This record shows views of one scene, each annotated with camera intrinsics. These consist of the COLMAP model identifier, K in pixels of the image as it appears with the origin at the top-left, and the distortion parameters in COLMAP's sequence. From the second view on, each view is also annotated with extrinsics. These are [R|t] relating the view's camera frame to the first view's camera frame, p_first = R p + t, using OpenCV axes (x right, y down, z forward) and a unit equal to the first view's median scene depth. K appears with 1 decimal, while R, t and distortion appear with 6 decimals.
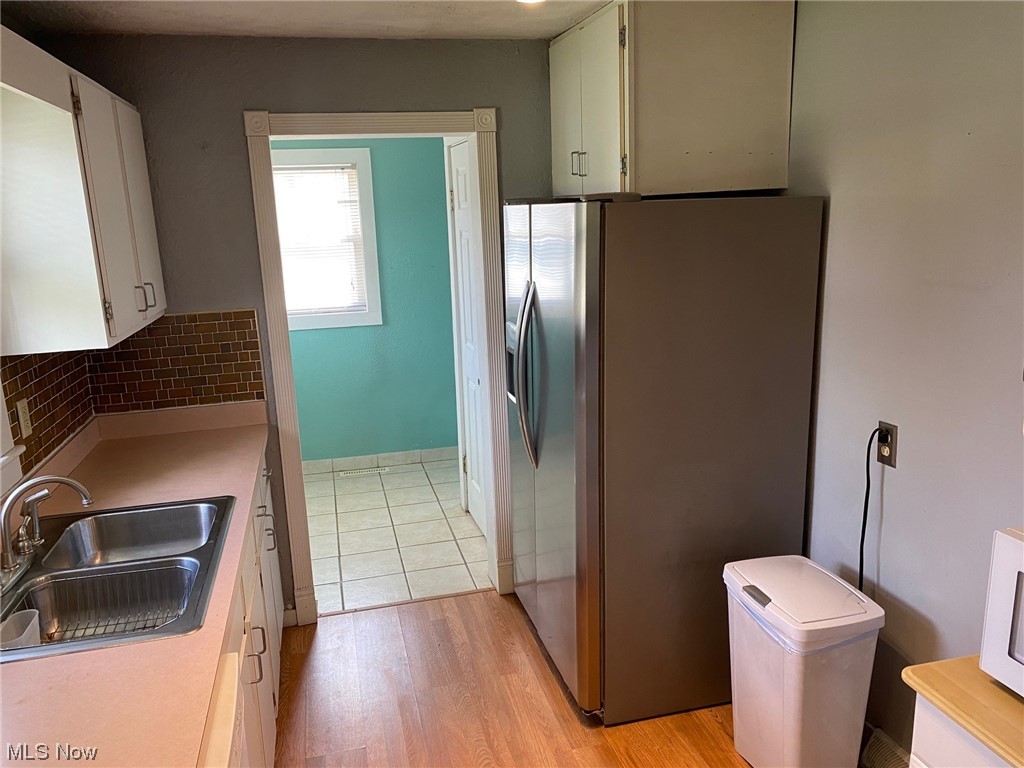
lens RADIAL K [[777.1, 0, 510.1], [0, 777.1, 380.1], [0, 0, 1]] dist [0.077065, -0.102753]
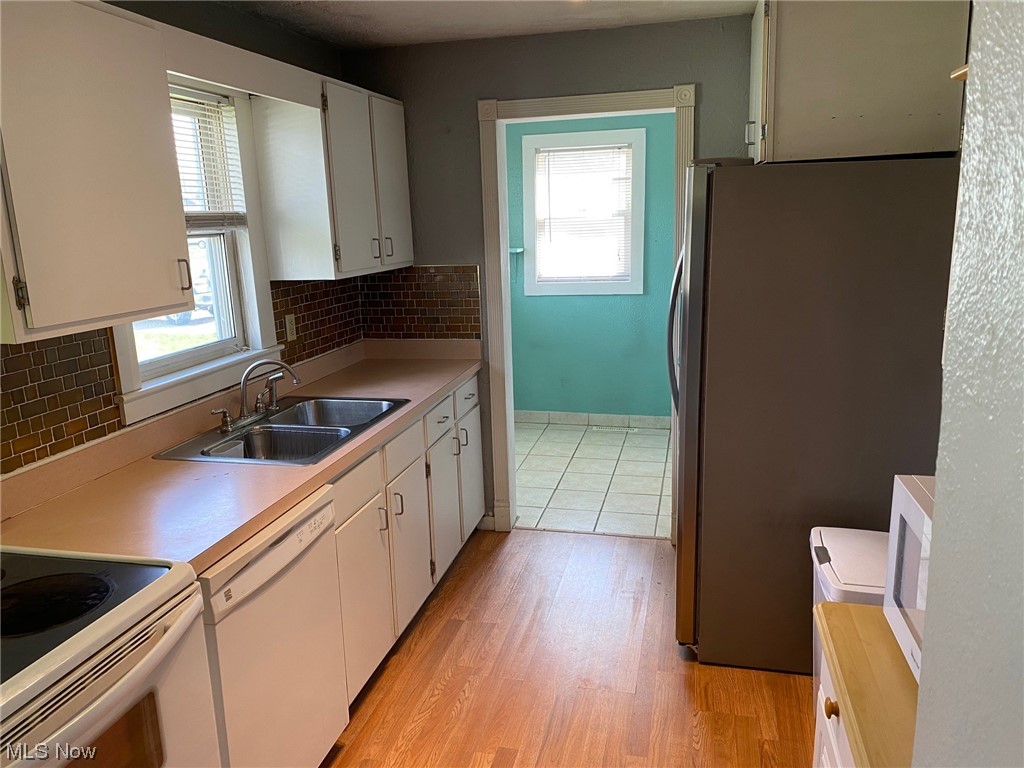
lens RADIAL K [[777.1, 0, 510.1], [0, 777.1, 380.1], [0, 0, 1]] dist [0.077065, -0.102753]
pose [[0.888842, 0.106814, -0.445591, 0.284801], [-0.098750, 0.994253, 0.041355, 0.034104], [0.447447, 0.007244, 0.894281, -0.065309]]
